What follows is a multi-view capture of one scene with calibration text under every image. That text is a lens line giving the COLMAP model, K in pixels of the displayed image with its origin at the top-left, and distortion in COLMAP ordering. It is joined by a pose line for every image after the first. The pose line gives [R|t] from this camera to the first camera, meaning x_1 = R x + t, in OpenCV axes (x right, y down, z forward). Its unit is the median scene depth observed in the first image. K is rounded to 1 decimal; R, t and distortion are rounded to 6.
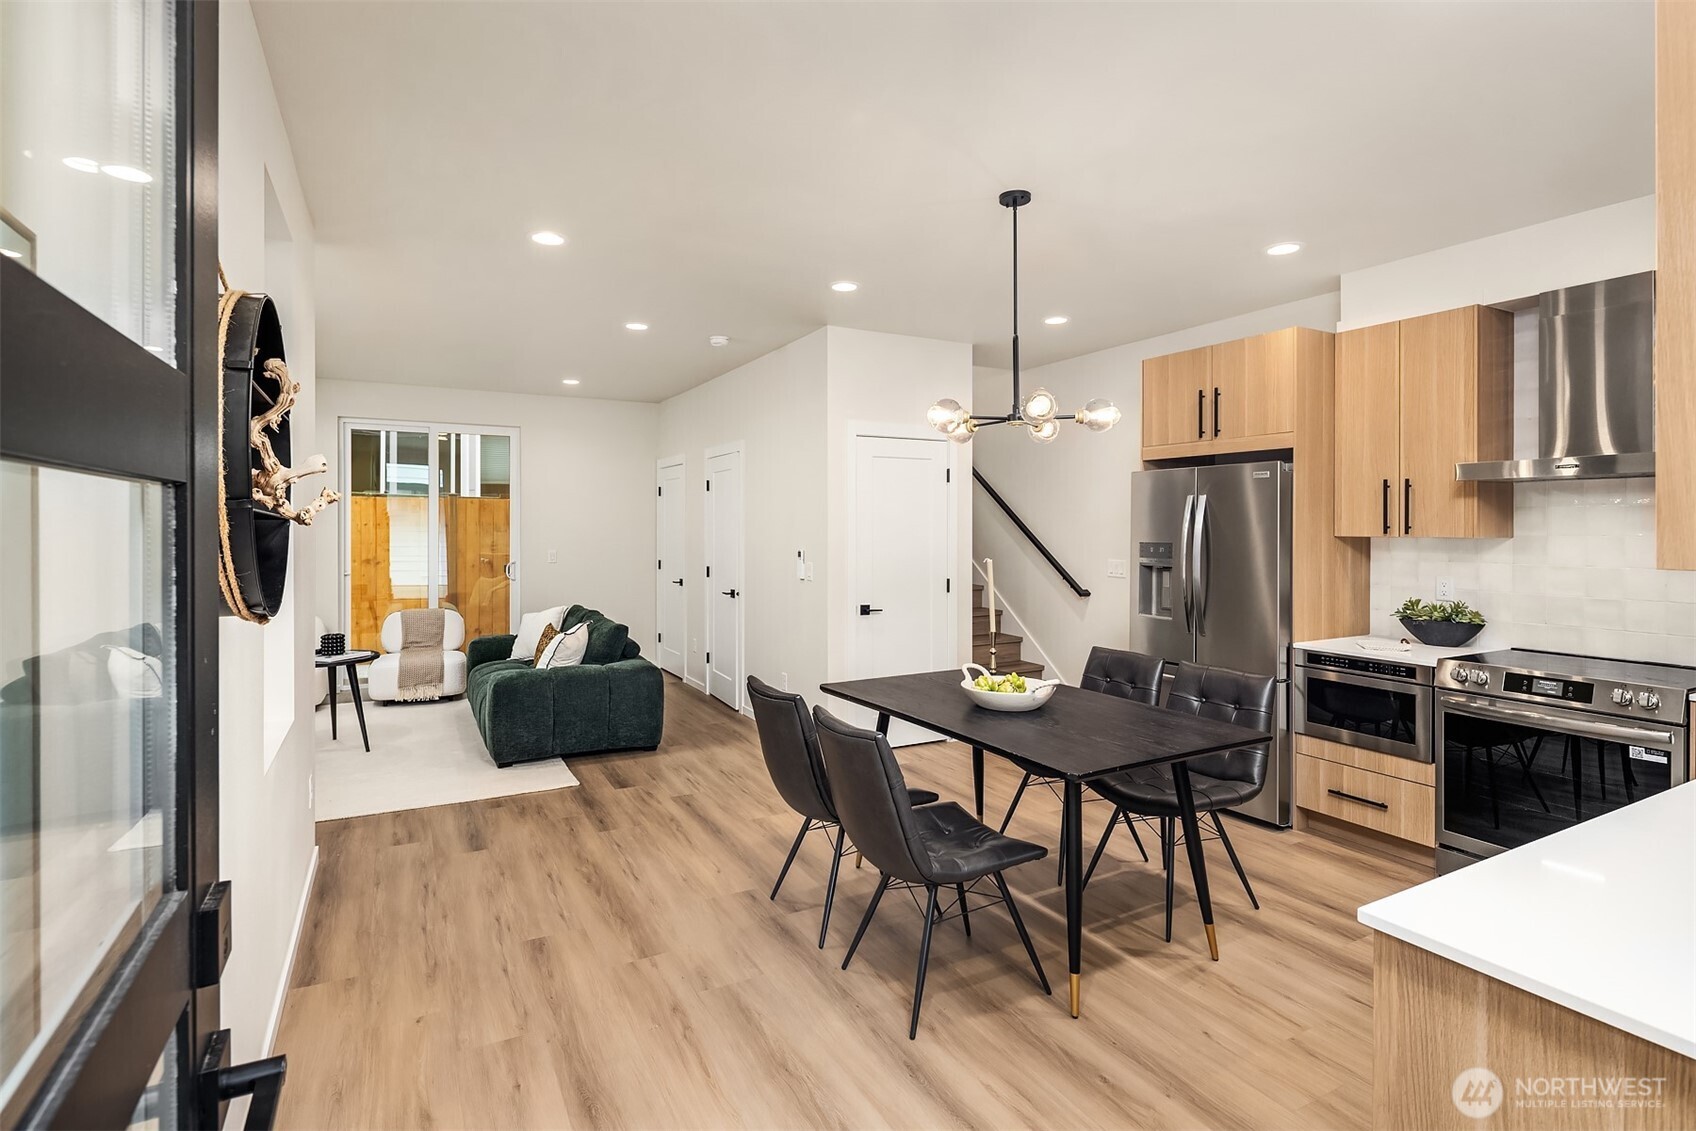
lens RADIAL K [[806.2, 0, 833.2], [0, 806.2, 529.9], [0, 0, 1]] dist [0.004391, -0.000212]
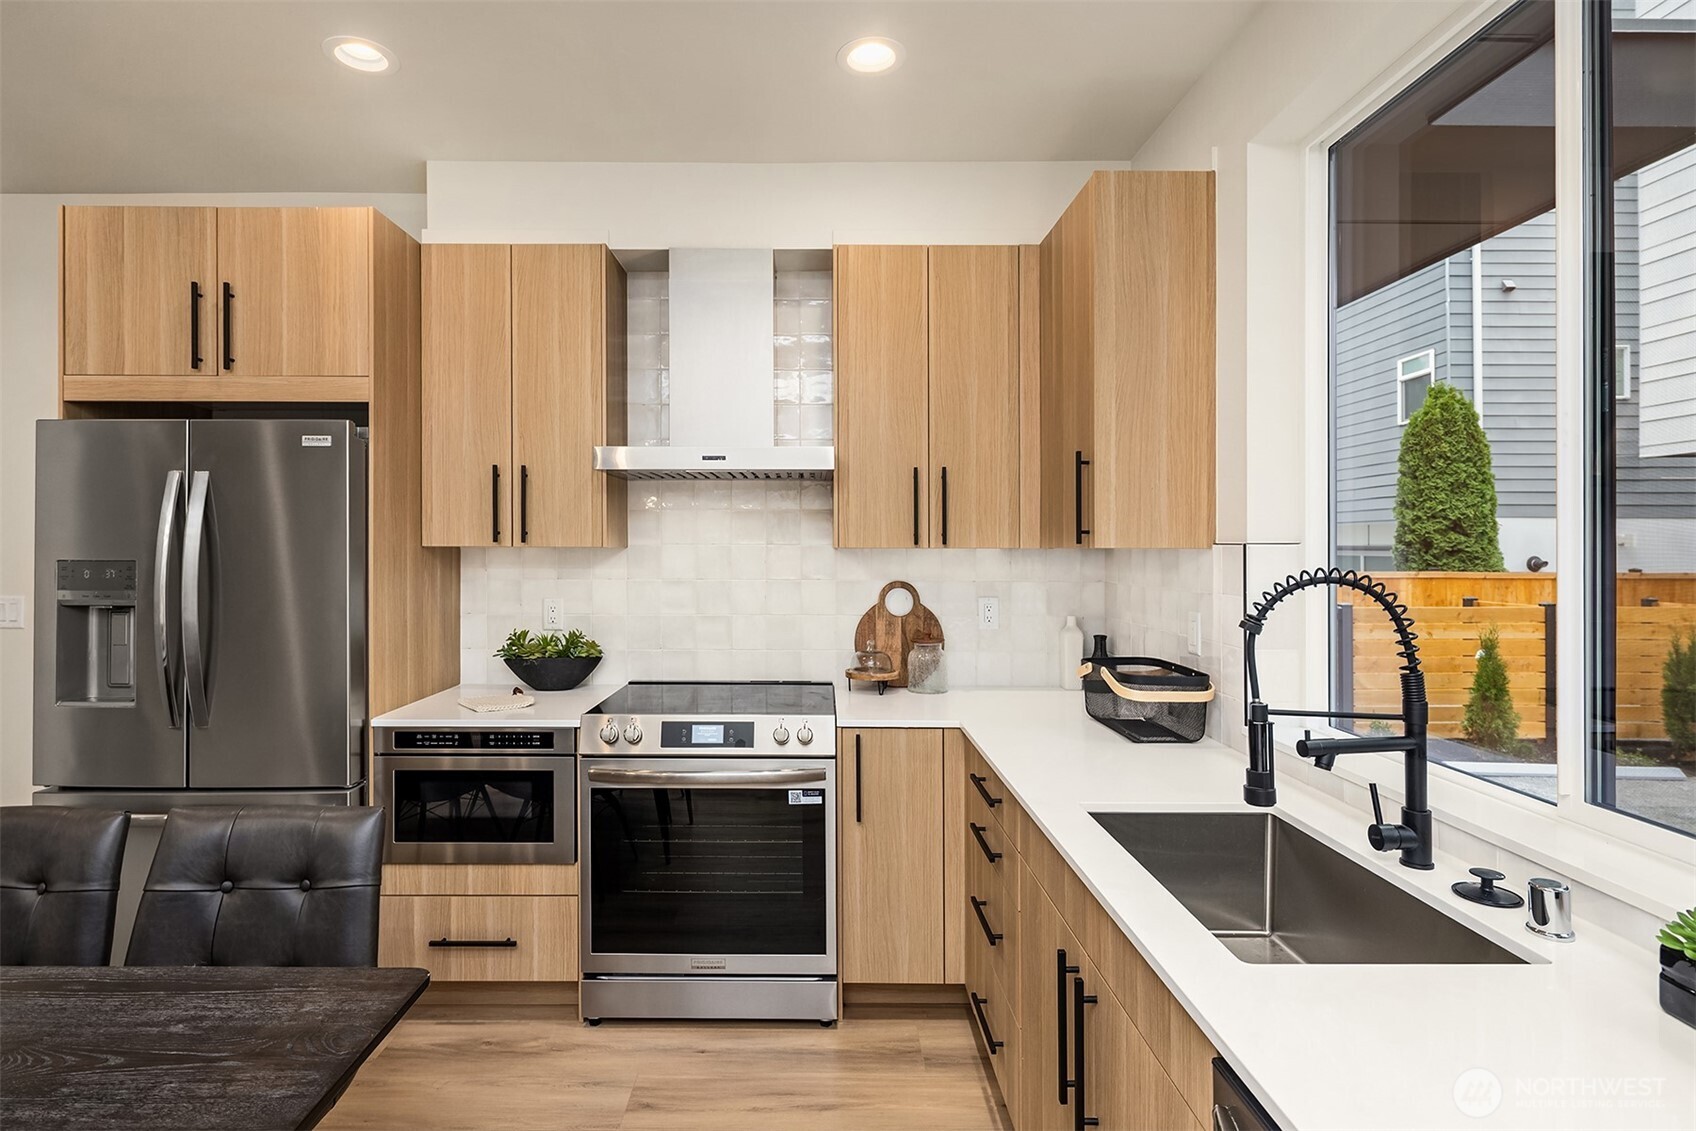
lens RADIAL K [[884.7, 0, 840.4], [0, 884.7, 552.4], [0, 0, 1]] dist [0.004549, -0.000588]
pose [[0.462089, -0.003496, 0.886827, 0.136308], [0.002028, 0.999994, 0.002885, 0.011745], [-0.886831, 0.000466, 0.462093, 0.369594]]
